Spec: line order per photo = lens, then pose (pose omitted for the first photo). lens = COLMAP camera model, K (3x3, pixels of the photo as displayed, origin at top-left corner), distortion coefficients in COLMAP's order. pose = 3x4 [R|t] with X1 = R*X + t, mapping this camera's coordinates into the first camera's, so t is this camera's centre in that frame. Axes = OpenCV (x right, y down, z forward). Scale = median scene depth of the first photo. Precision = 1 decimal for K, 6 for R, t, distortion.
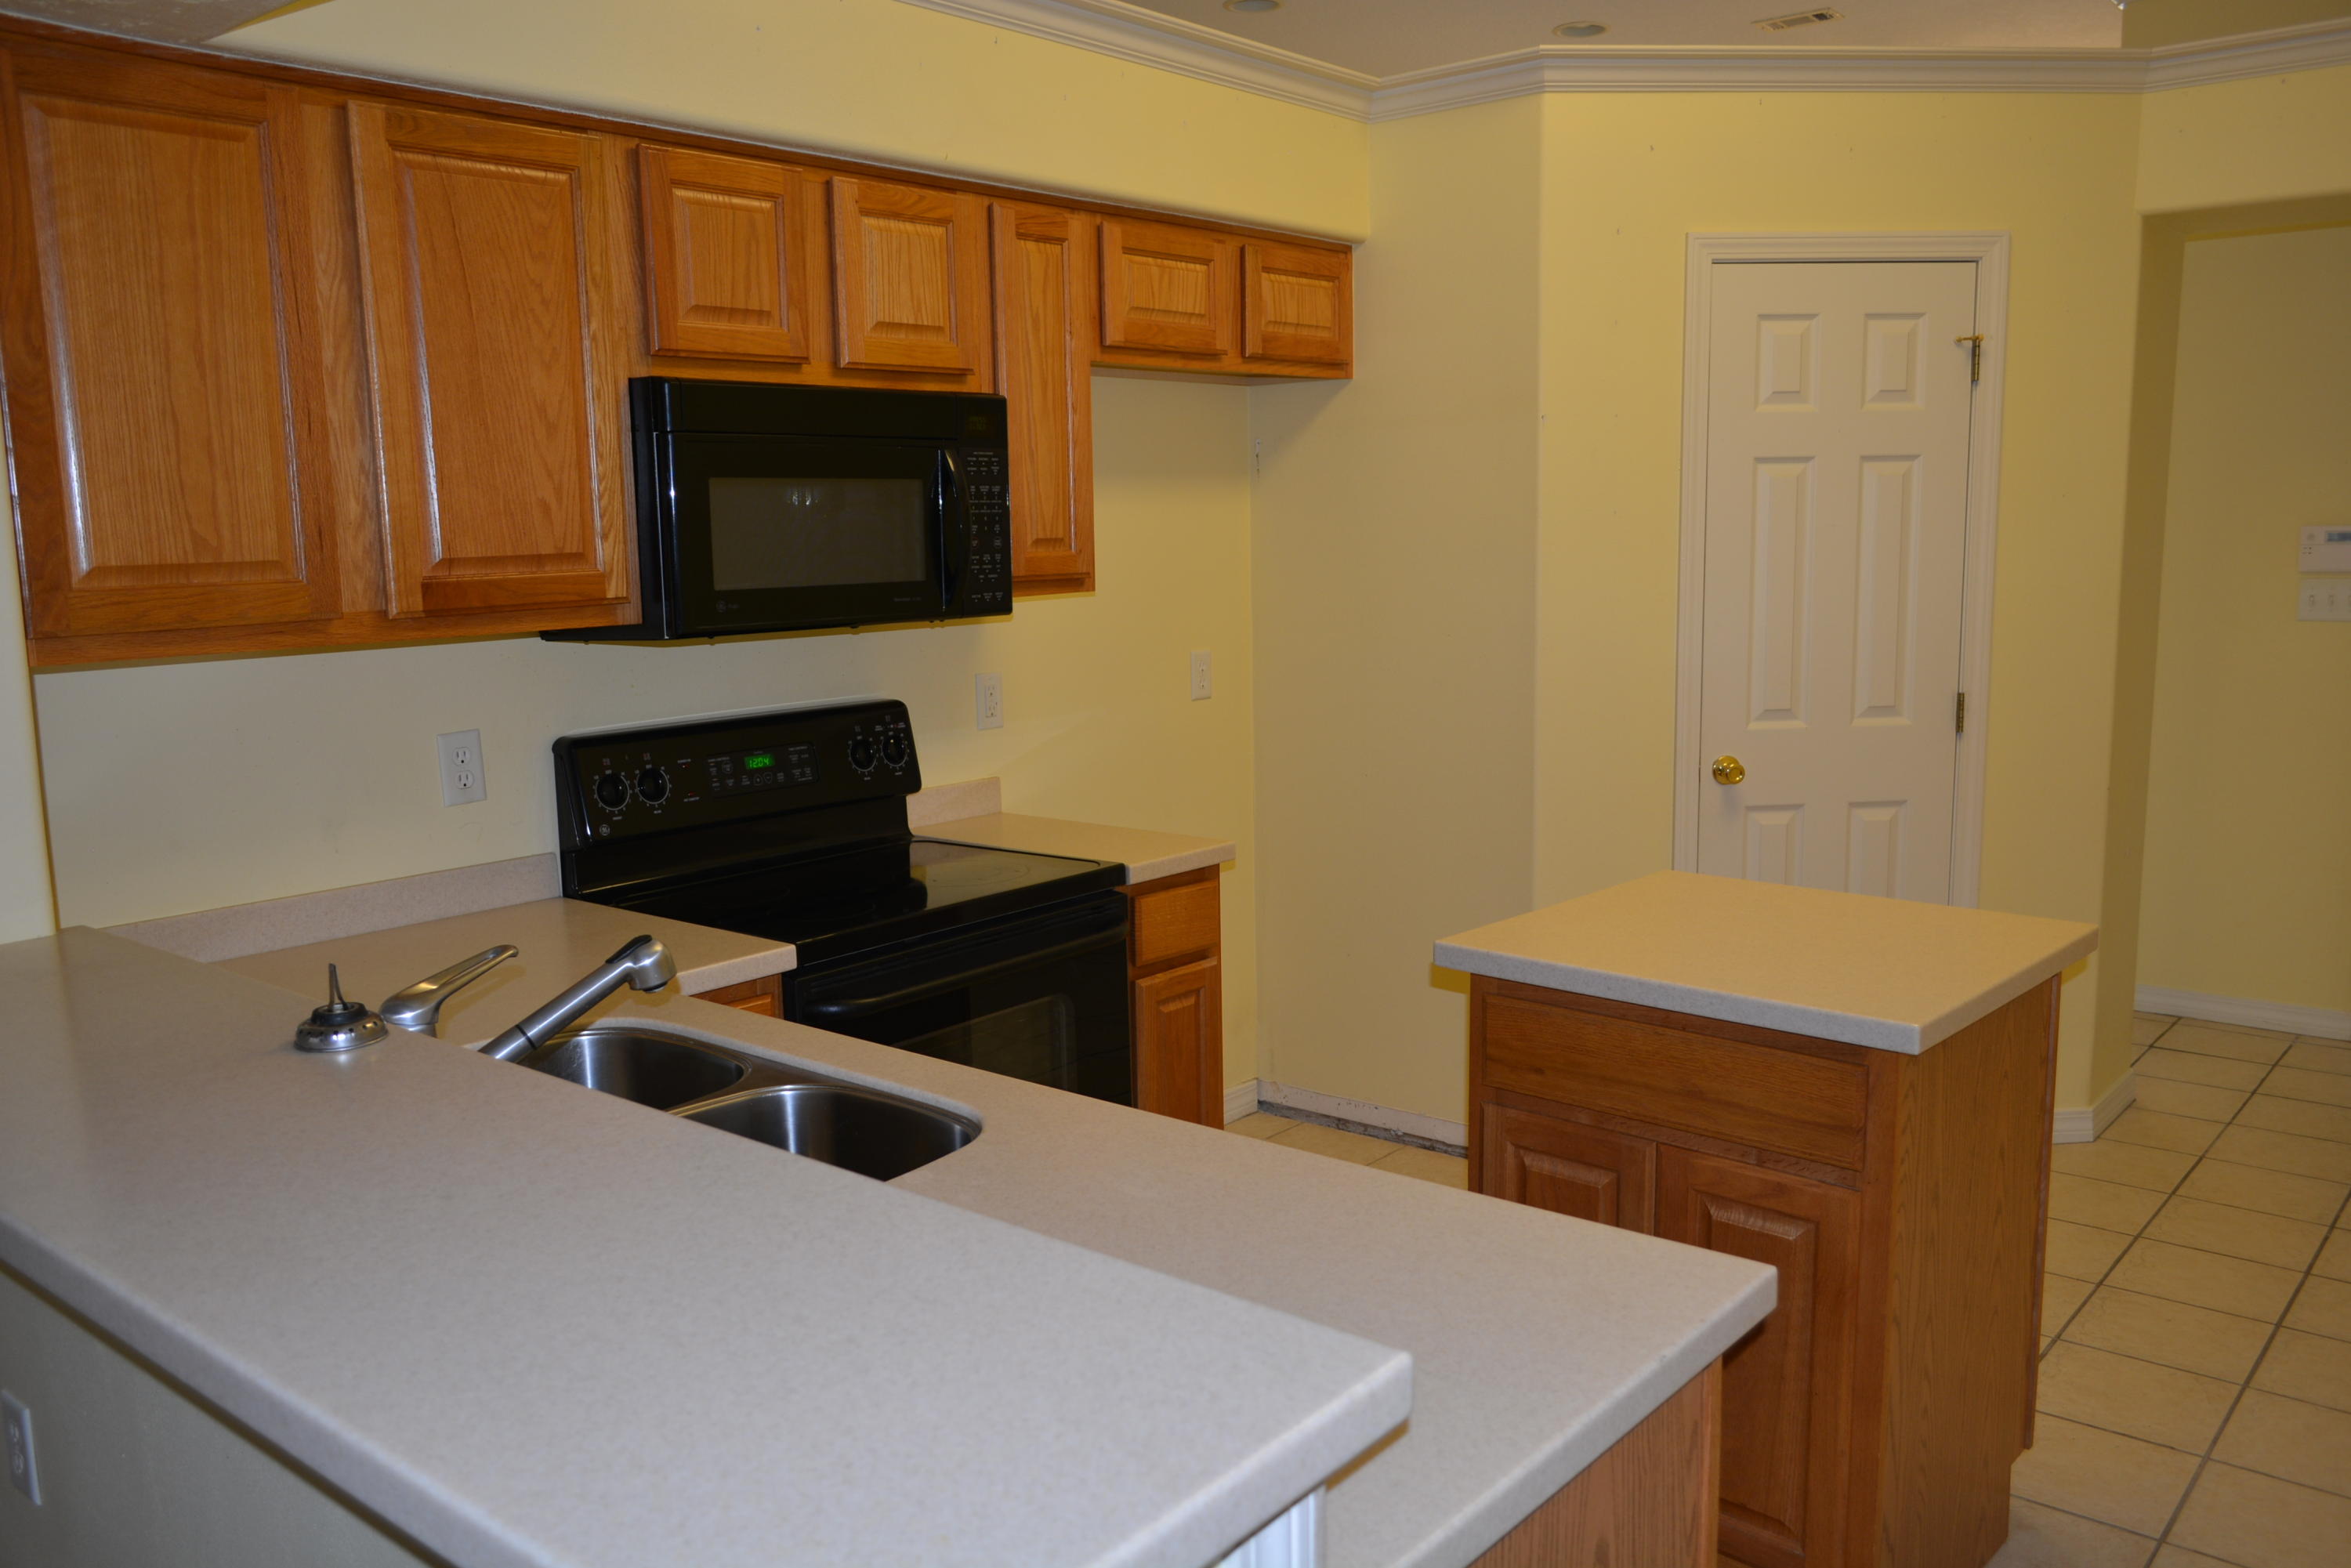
lens RADIAL K [[1819.9, 0, 1158.3], [0, 1819.9, 790.8], [0, 0, 1]] dist [-0.014996, 0.006900]
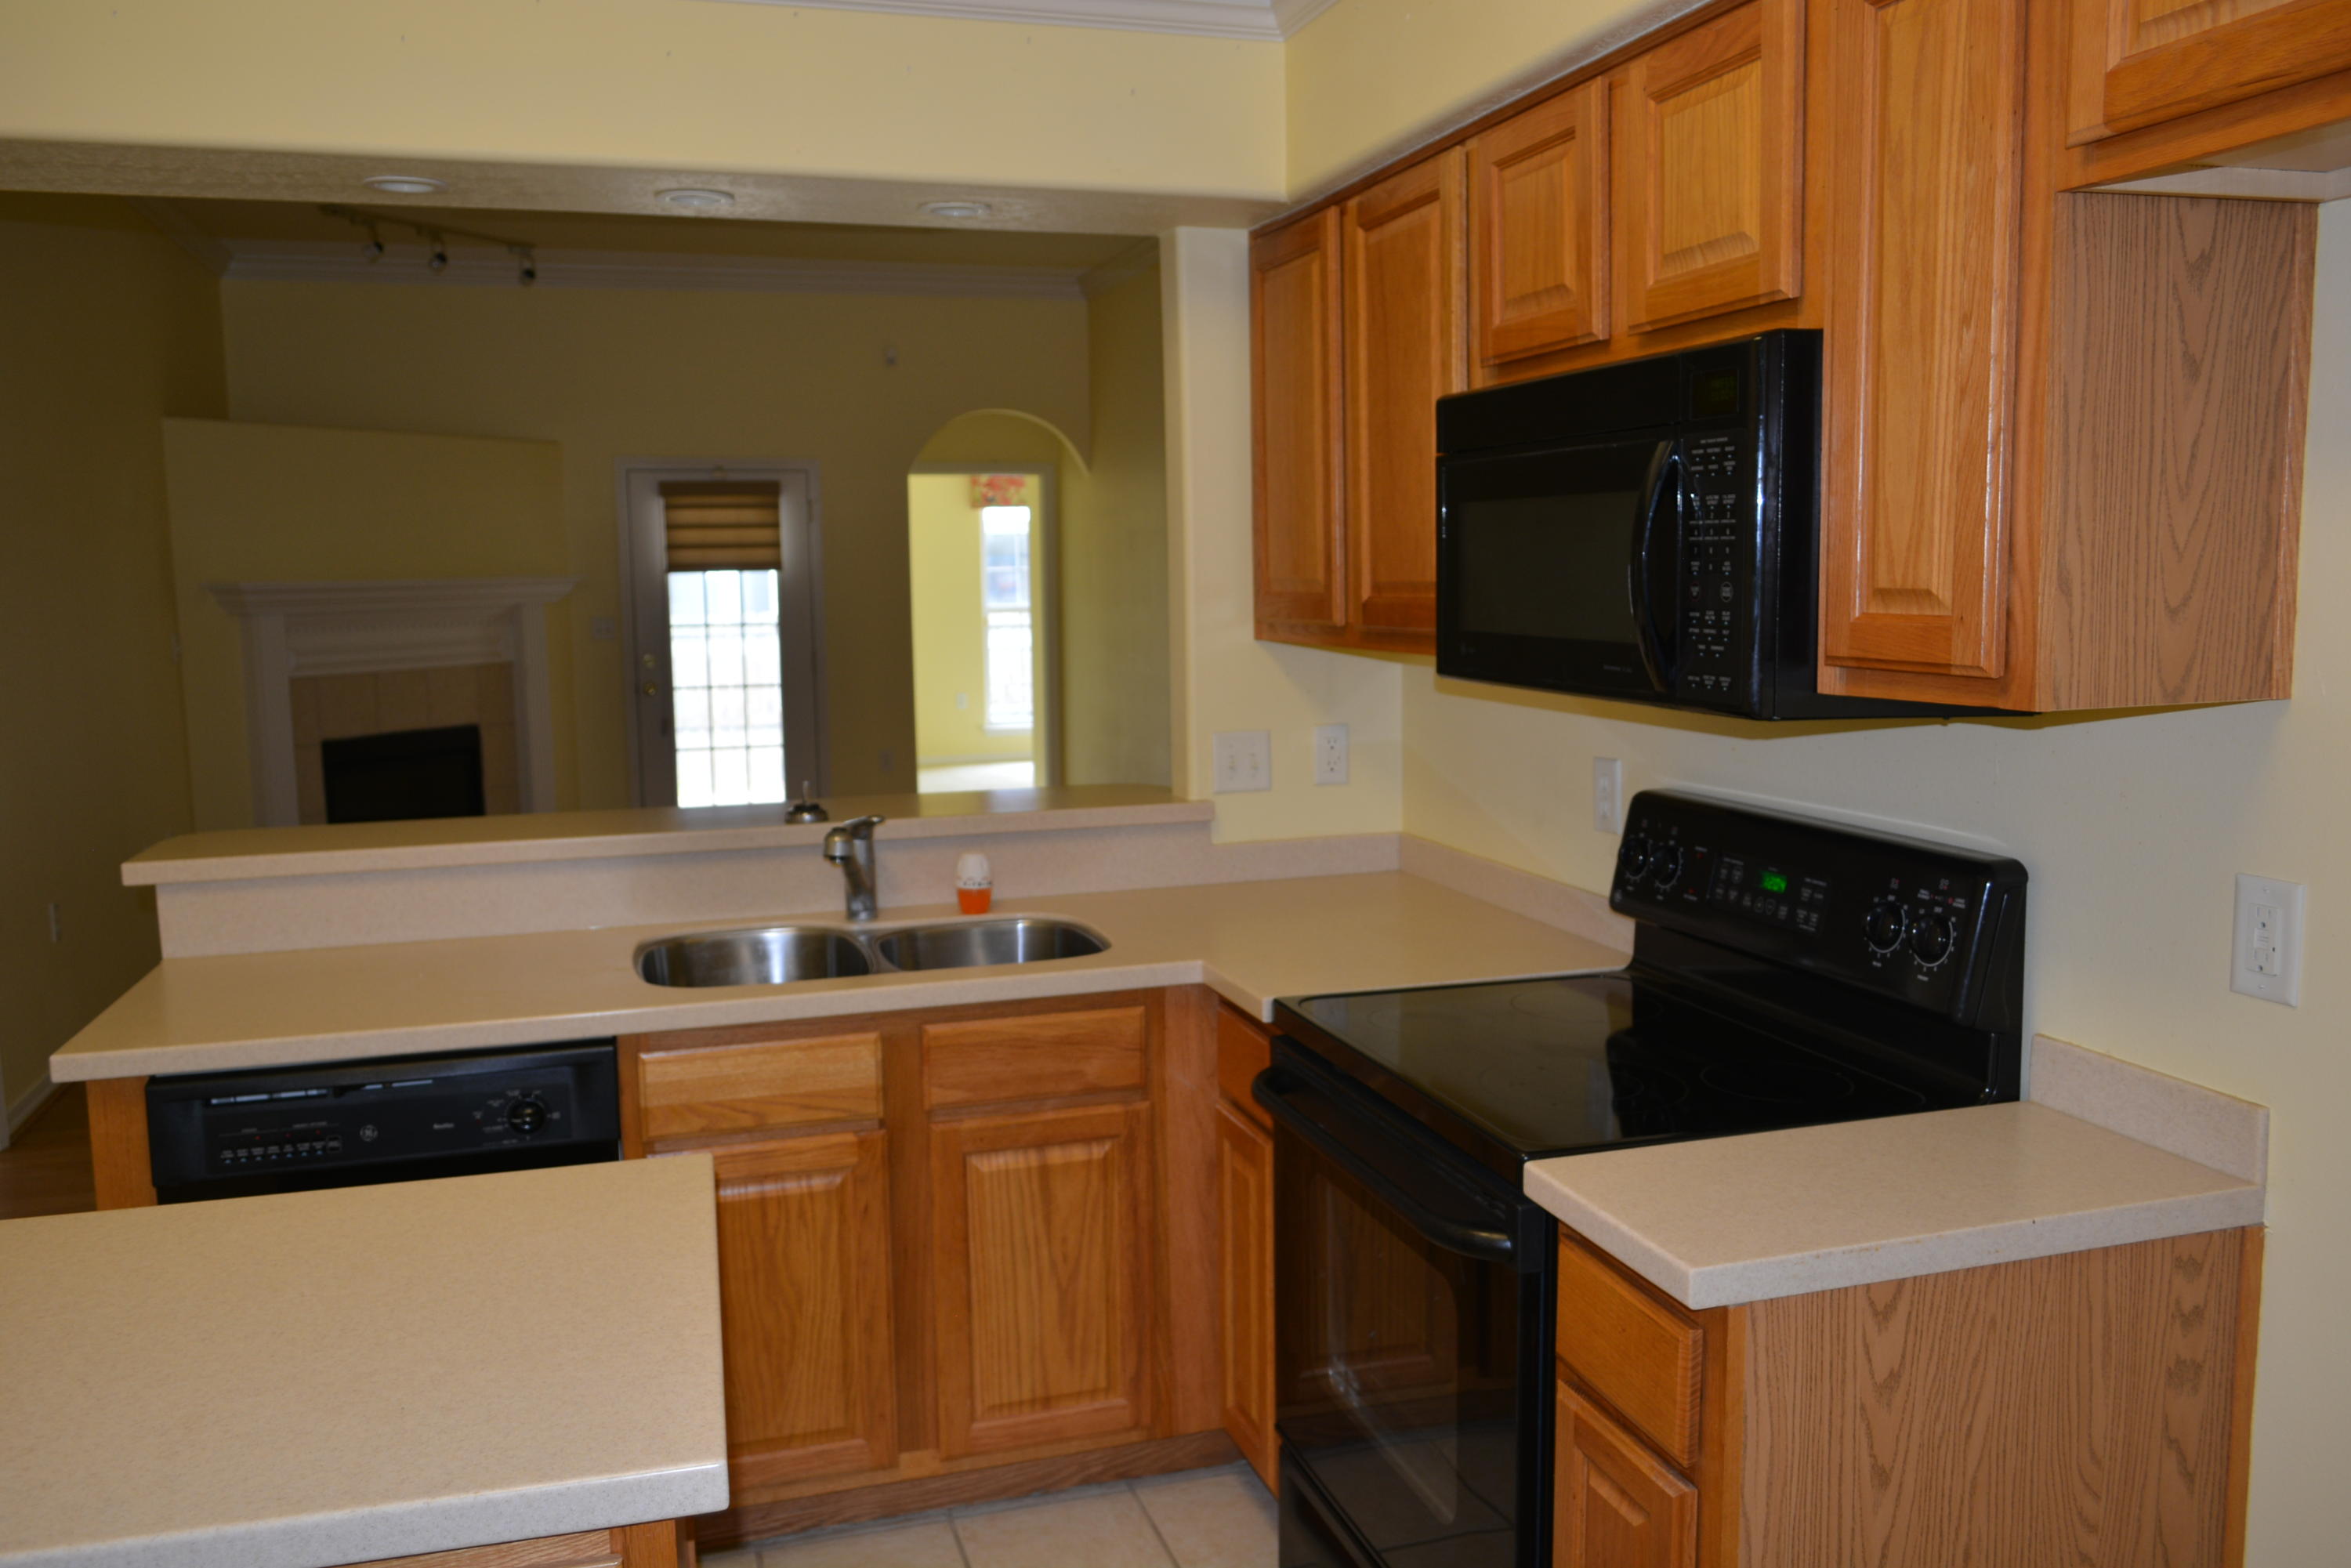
lens RADIAL K [[1819.9, 0, 1158.3], [0, 1819.9, 790.8], [0, 0, 1]] dist [-0.014996, 0.006900]
pose [[-0.534916, 0.134992, -0.834051, 0.504932], [-0.098265, 0.970515, 0.220101, -0.186029], [0.839171, 0.199694, -0.505879, 1.162277]]
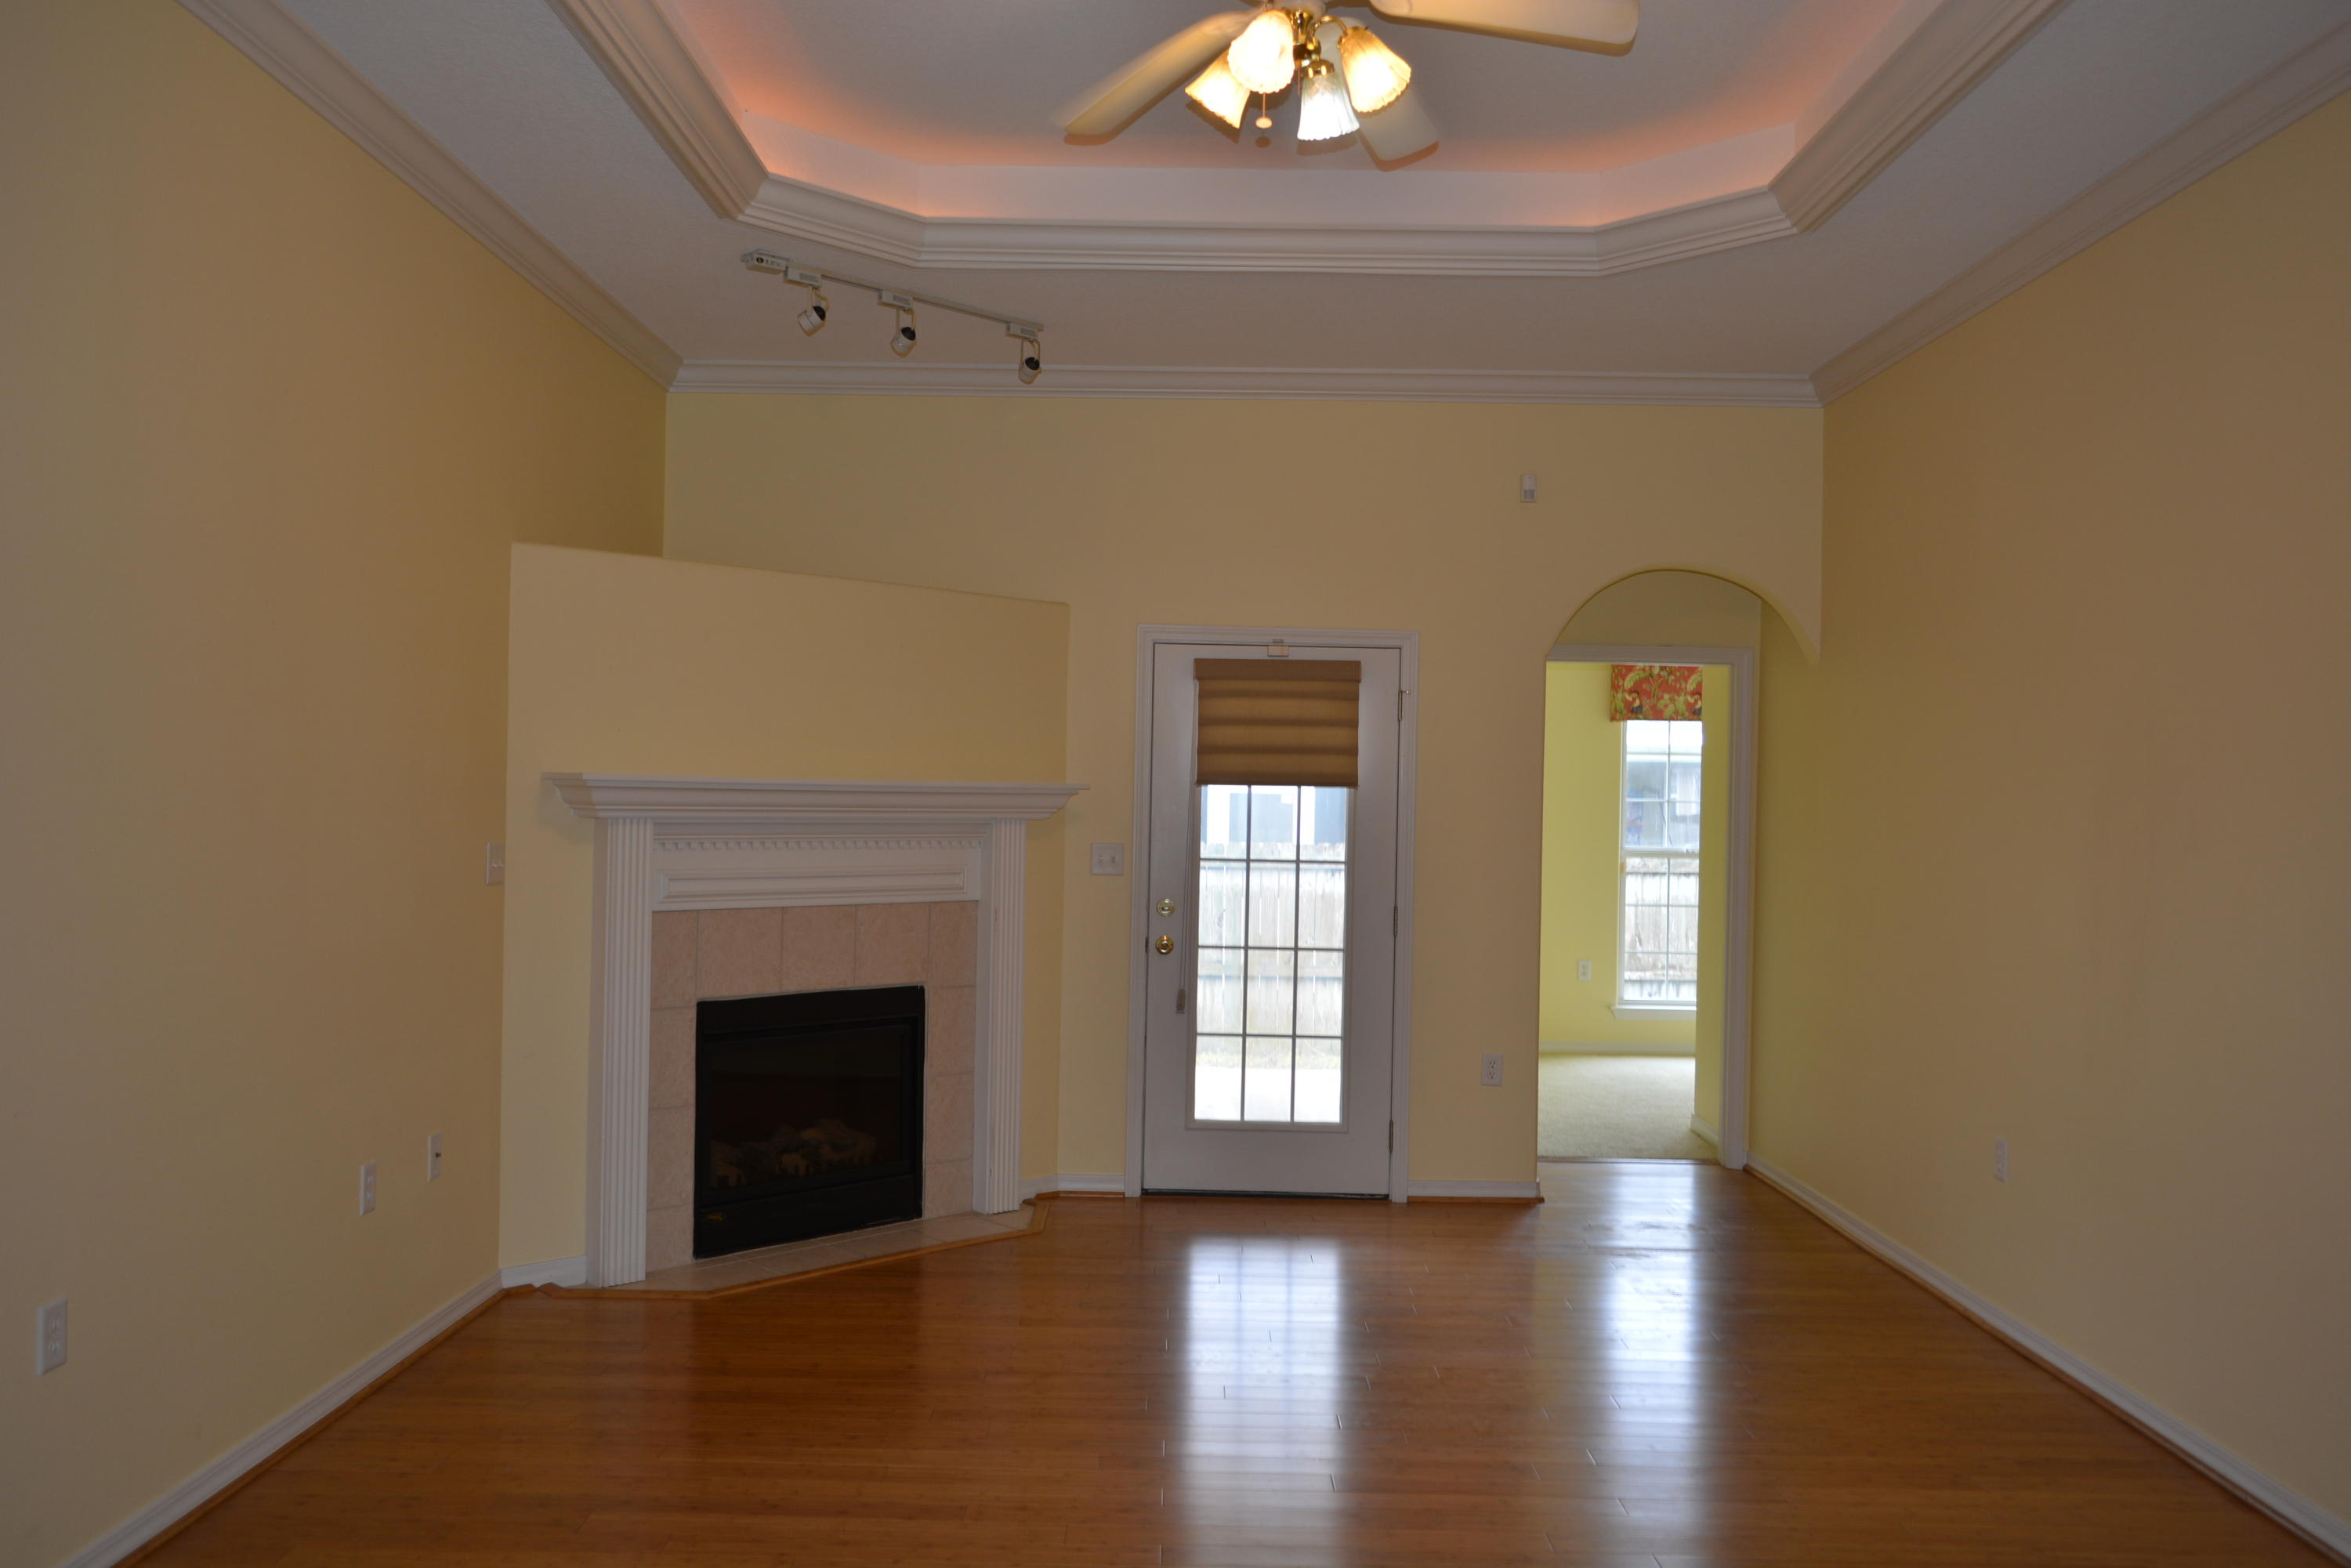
lens RADIAL K [[1819.9, 0, 1158.3], [0, 1819.9, 790.8], [0, 0, 1]] dist [-0.014996, 0.006900]
pose [[-0.774819, 0.006210, -0.632153, -0.205091], [-0.097183, 0.986896, 0.128811, -0.063434], [0.624669, 0.161240, -0.764062, 0.515851]]
